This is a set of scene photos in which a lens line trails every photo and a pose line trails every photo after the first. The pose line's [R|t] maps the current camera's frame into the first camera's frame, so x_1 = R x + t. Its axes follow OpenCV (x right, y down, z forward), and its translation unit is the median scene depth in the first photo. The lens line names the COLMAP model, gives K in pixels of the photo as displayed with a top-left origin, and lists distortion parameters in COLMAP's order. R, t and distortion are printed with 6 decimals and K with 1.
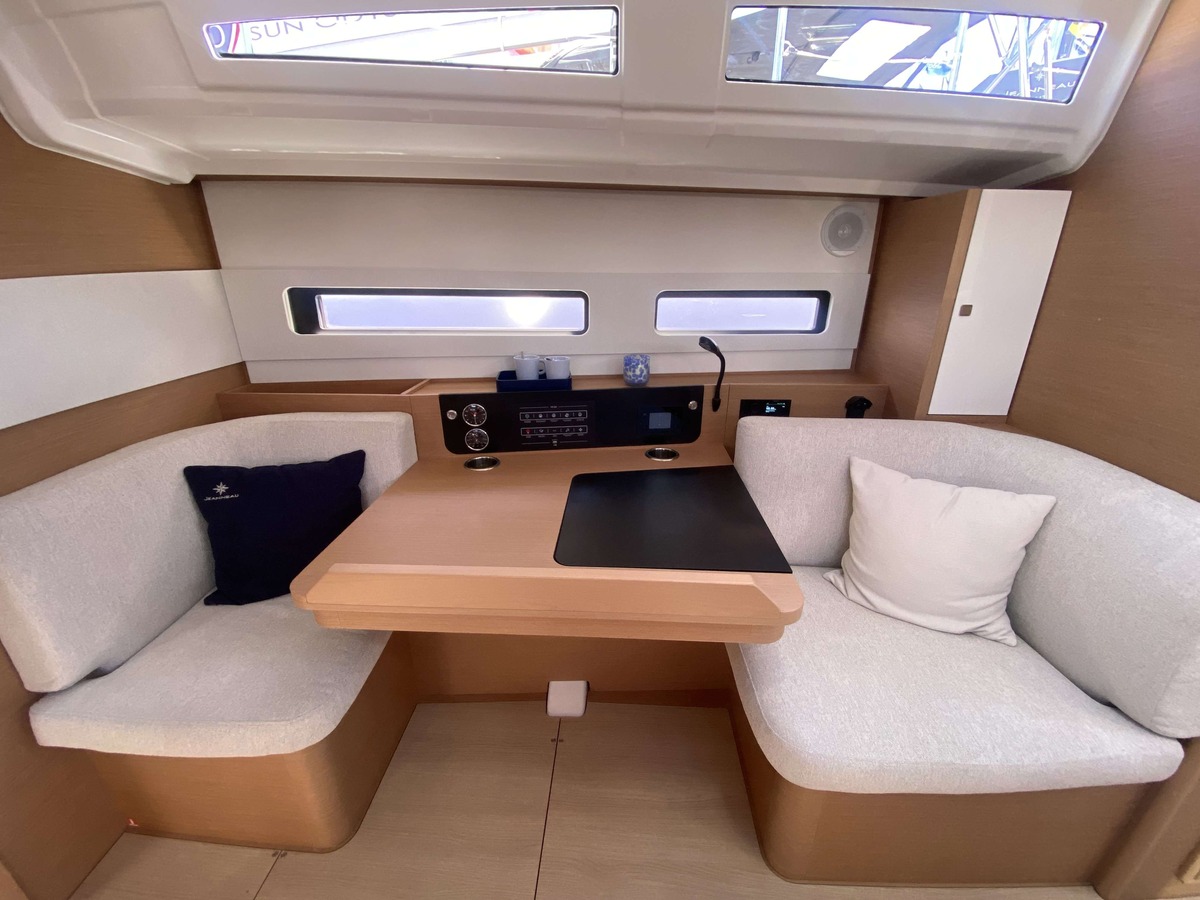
lens RADIAL K [[488.6, 0, 600.5], [0, 488.6, 451.3], [0, 0, 1]] dist [-0.002053, -0.009518]
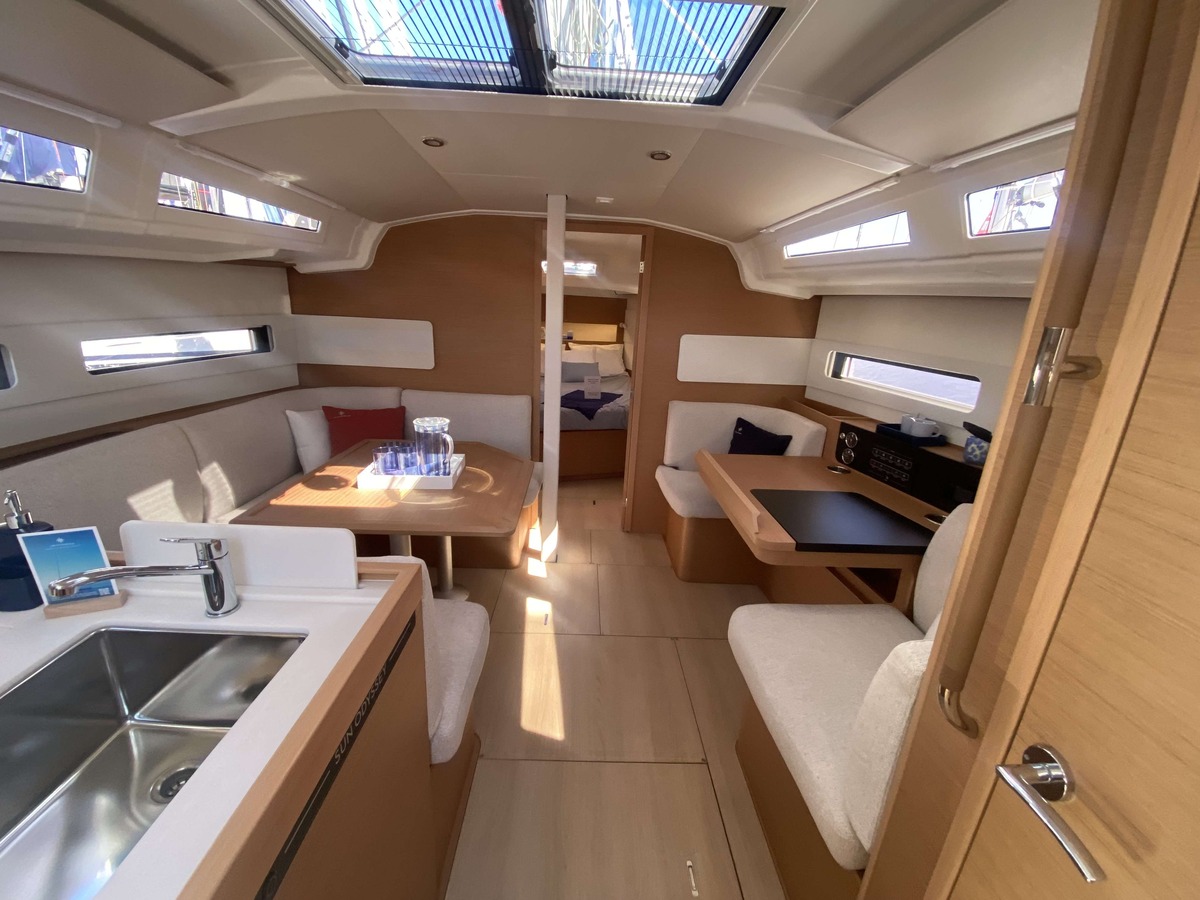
lens RADIAL K [[488.6, 0, 591.9], [0, 488.6, 455.5], [0, 0, 1]] dist [-0.002053, -0.009518]
pose [[0.066034, 0.294430, -0.953389, 1.173904], [-0.408425, 0.879742, 0.243398, -0.071516], [0.910400, 0.373315, 0.178345, 0.000540]]
